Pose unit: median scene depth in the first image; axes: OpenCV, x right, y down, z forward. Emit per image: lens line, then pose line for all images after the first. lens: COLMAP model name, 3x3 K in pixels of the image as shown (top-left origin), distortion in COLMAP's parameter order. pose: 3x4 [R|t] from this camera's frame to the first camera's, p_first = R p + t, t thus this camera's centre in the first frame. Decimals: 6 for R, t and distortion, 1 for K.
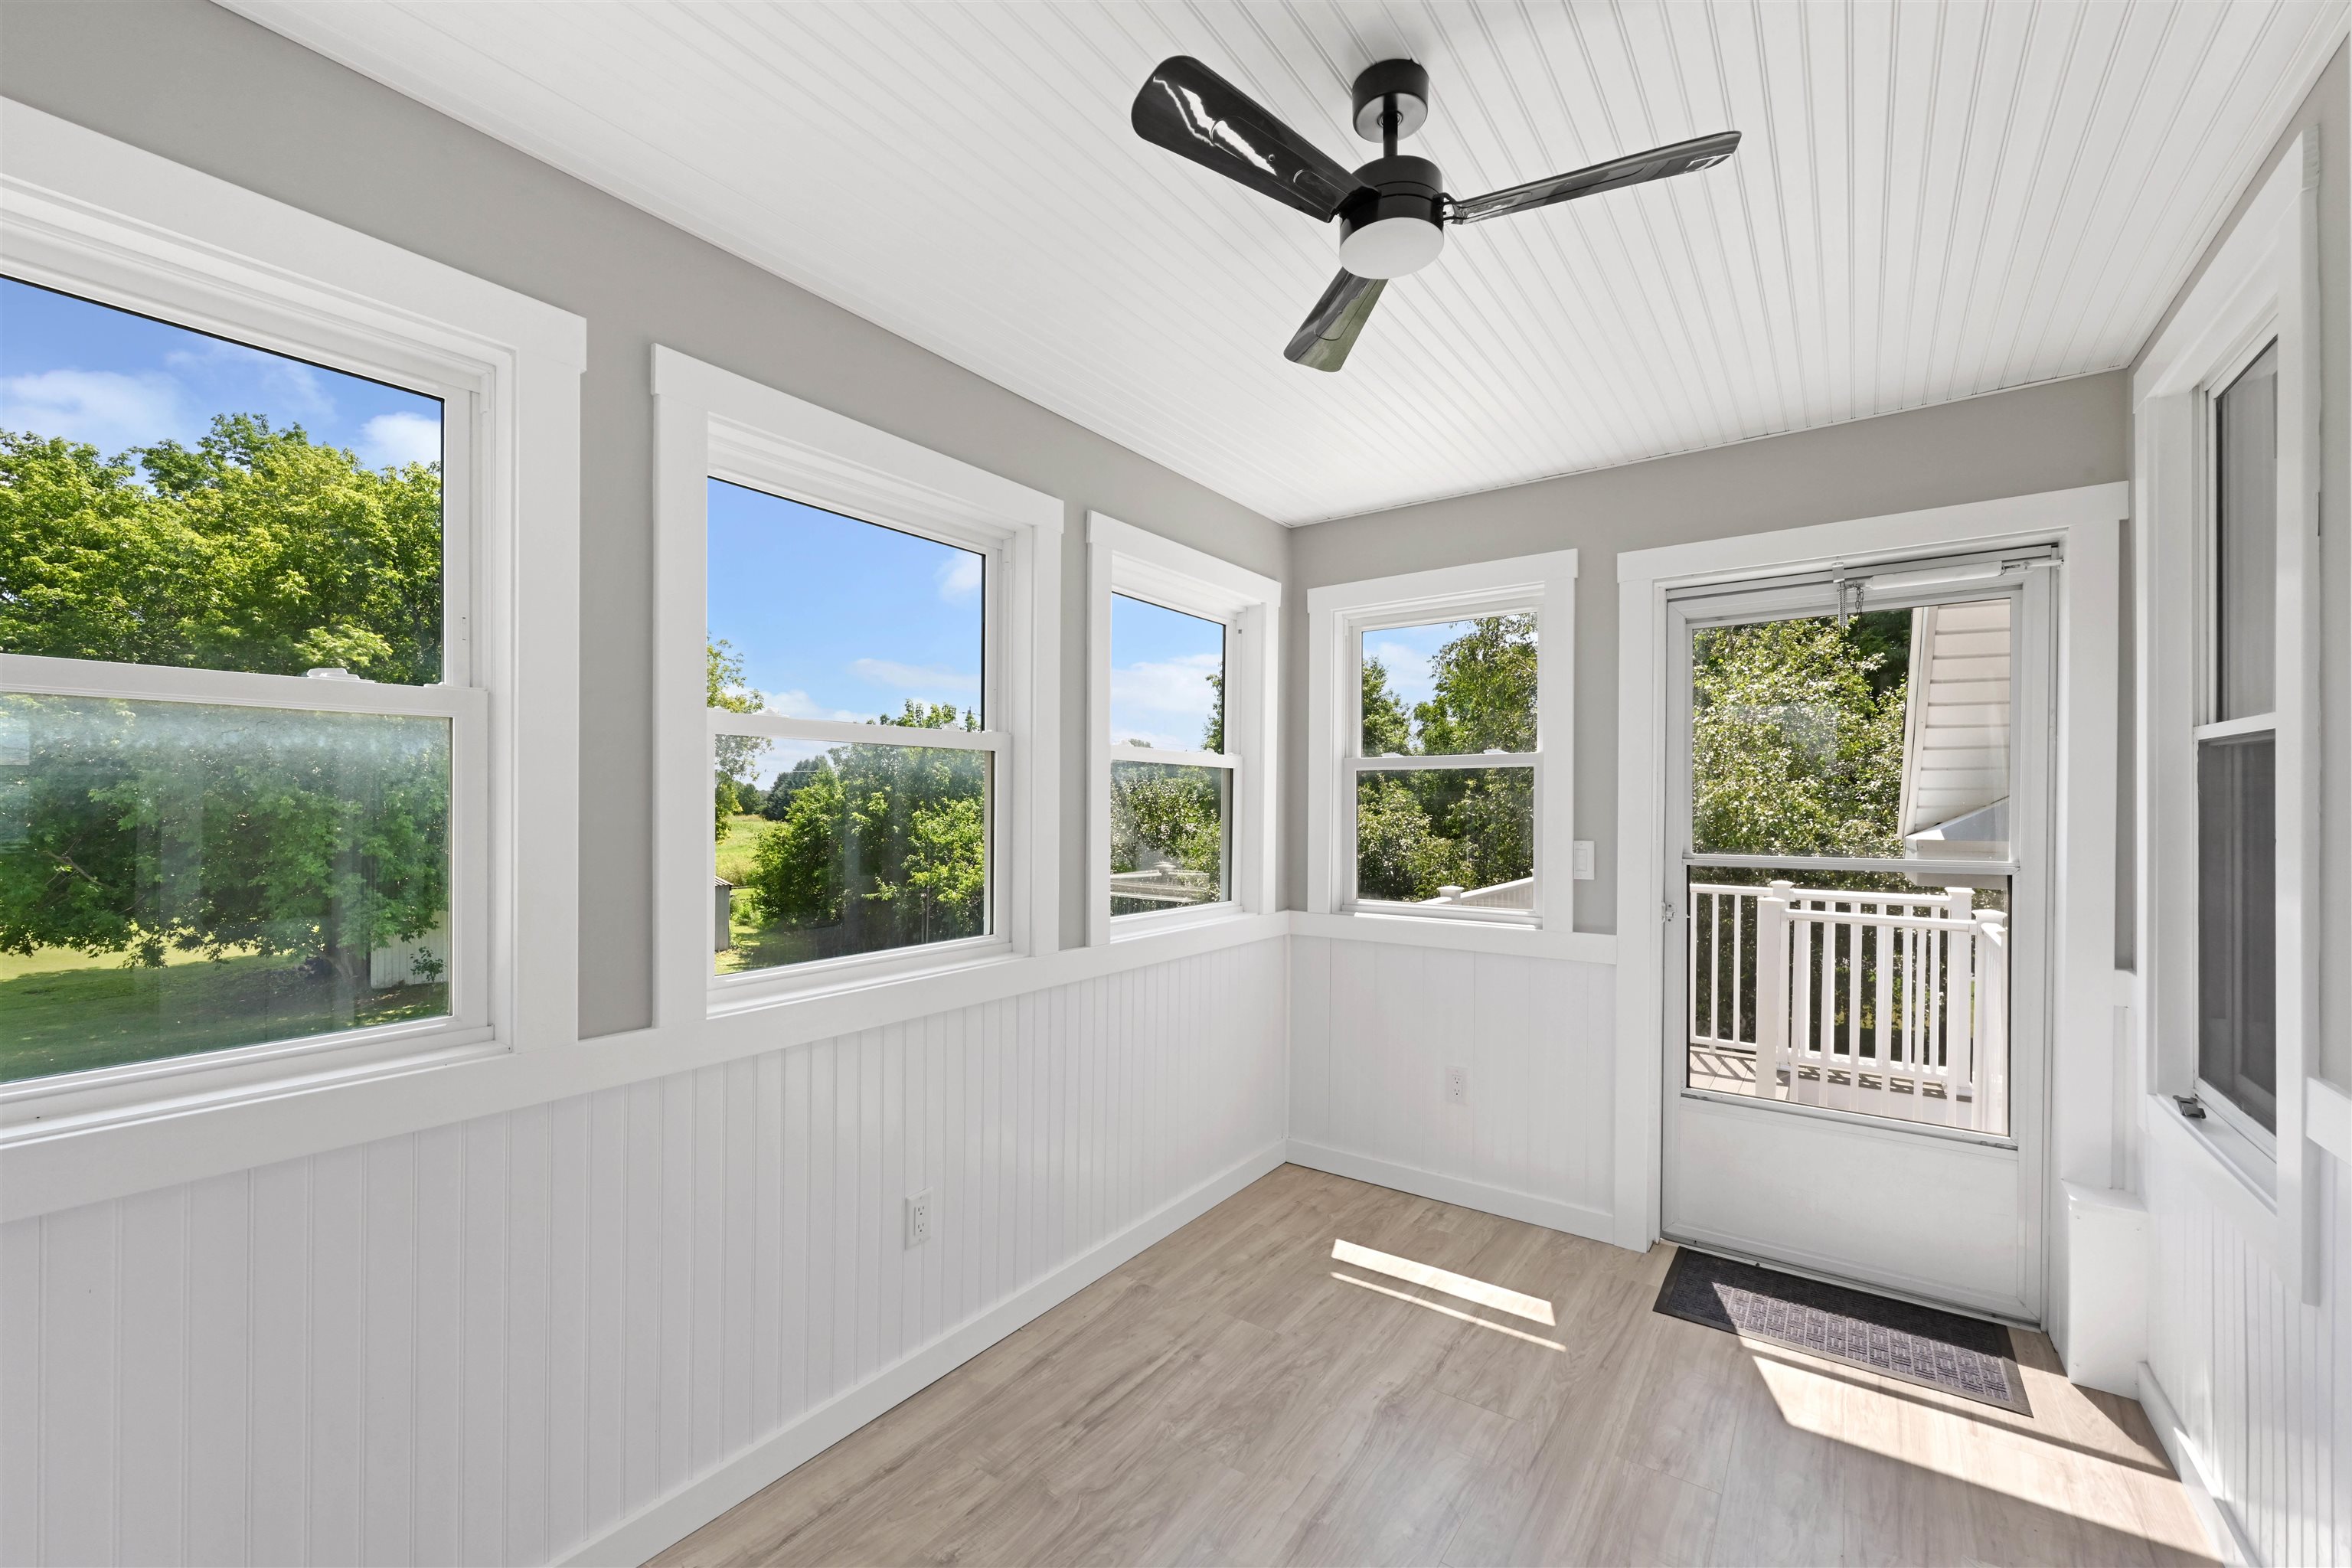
lens RADIAL K [[945.8, 0, 1176.0], [0, 945.8, 784.0], [0, 0, 1]] dist [0.000938, -0.000075]
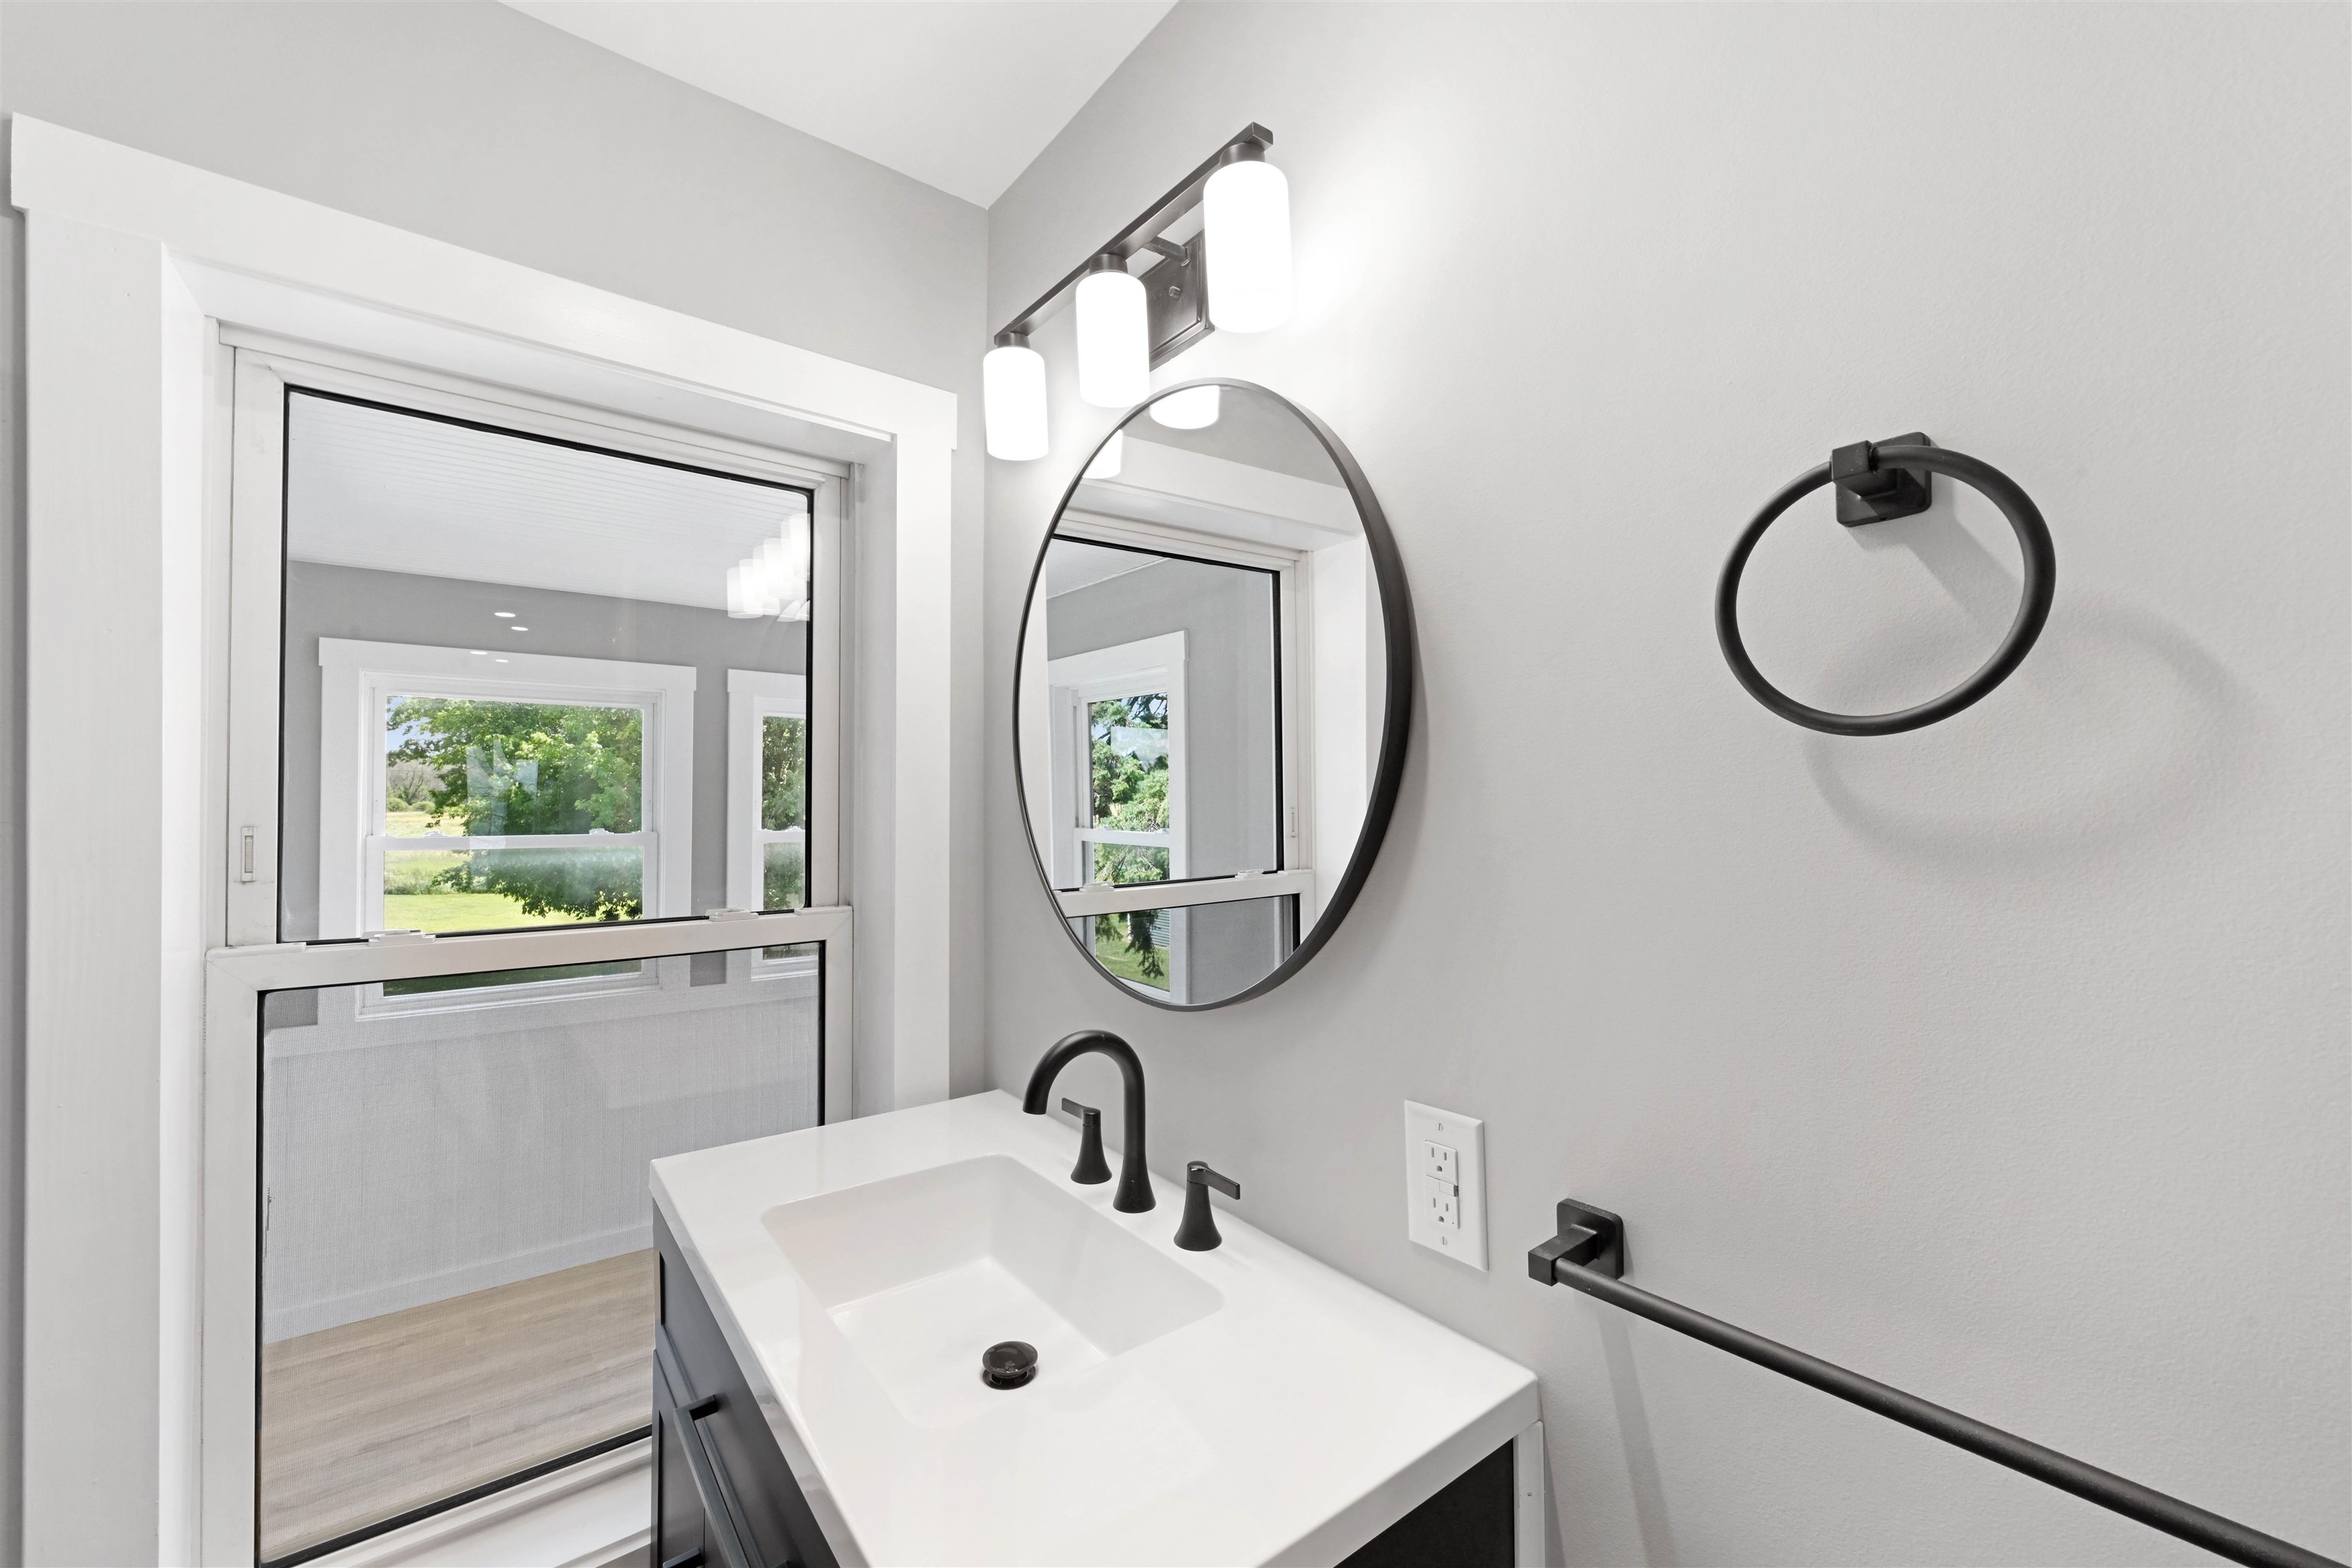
lens RADIAL K [[945.8, 0, 1176.0], [0, 945.8, 784.0], [0, 0, 1]] dist [0.000938, -0.000075]
pose [[0.955328, 0.007336, -0.295456, 0.173777], [-0.008010, 0.999967, -0.001072, -0.033285], [0.295439, 0.003391, 0.955356, -0.124820]]
